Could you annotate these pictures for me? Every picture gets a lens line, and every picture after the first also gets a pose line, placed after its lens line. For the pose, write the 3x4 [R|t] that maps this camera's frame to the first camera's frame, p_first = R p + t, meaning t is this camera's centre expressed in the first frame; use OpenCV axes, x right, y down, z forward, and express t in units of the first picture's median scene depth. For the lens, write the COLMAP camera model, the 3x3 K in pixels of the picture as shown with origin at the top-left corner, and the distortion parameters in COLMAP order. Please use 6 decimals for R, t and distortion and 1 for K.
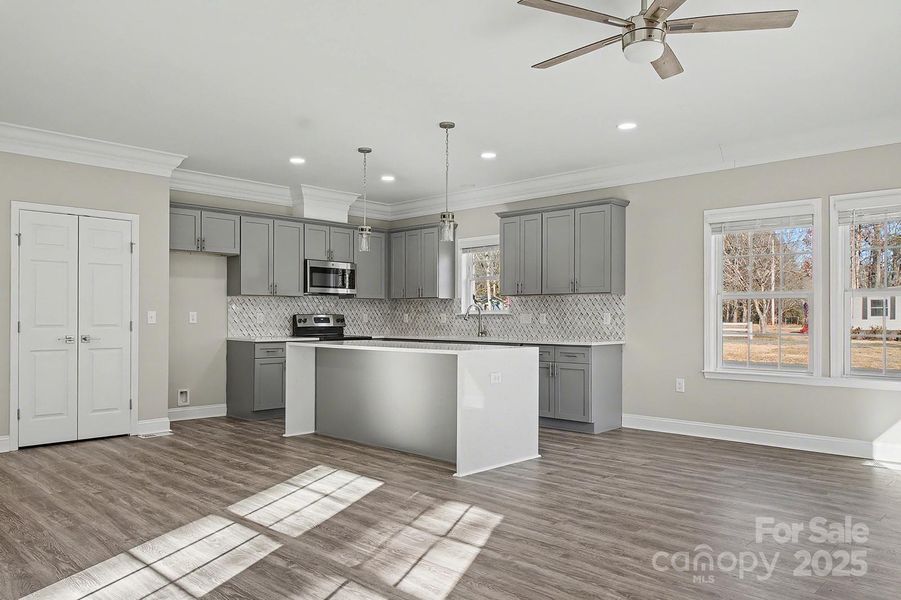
lens RADIAL K [[651.1, 0, 453.0], [0, 651.1, 317.5], [0, 0, 1]] dist [-0.001812, -0.002939]
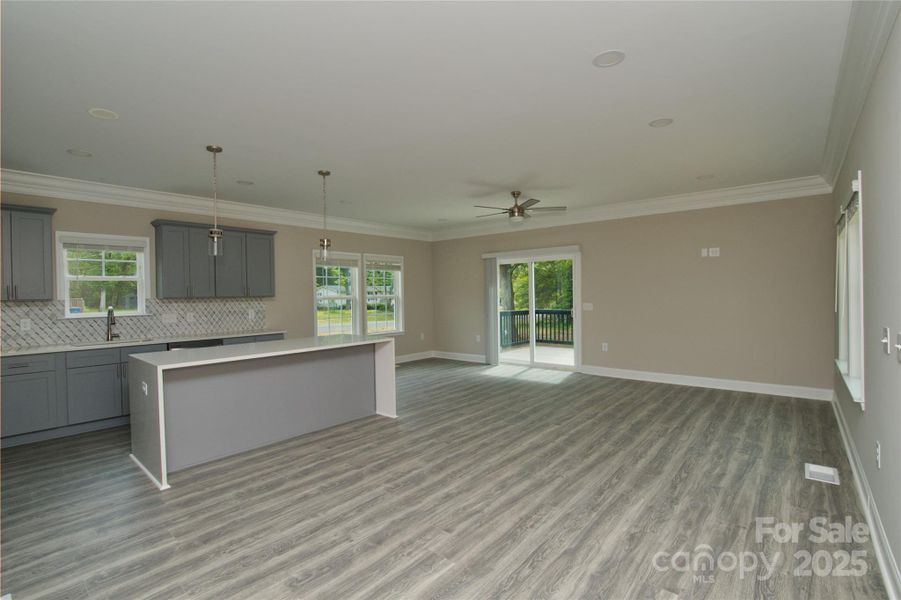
lens RADIAL K [[416.9, 0, 450.5], [0, 416.9, 300.0], [0, 0, 1]] dist [-0.042005, 0.009560]
pose [[-0.061520, -0.016081, 0.997976, -0.713306], [0.014375, 0.999752, 0.016995, -0.039757], [-0.998002, 0.015392, -0.061274, 0.658118]]
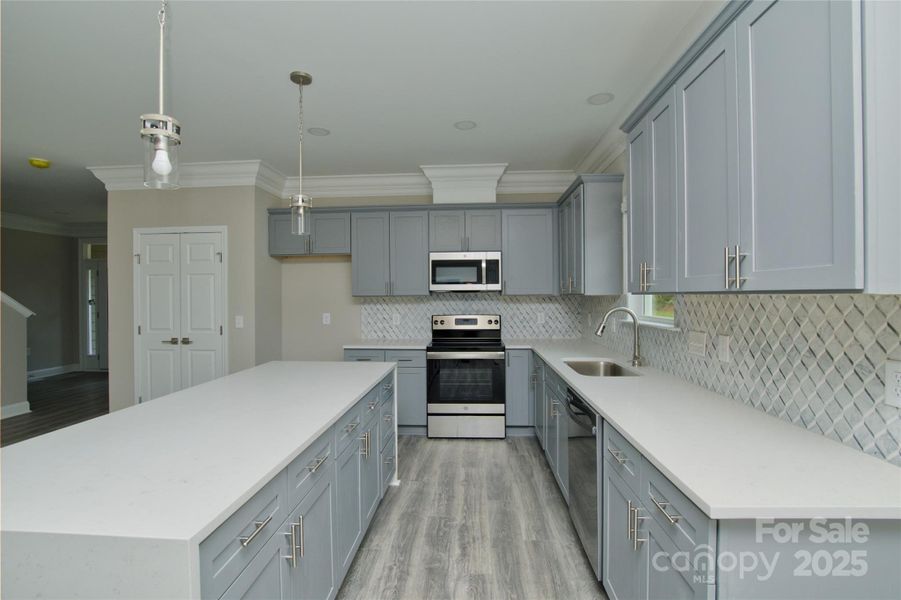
lens RADIAL K [[416.9, 0, 450.5], [0, 416.9, 300.0], [0, 0, 1]] dist [-0.042005, 0.009560]
pose [[0.649824, 0.000907, -0.760084, 0.253420], [0.009024, 0.999920, 0.008908, -0.037135], [0.760031, -0.012648, 0.649764, 0.799012]]
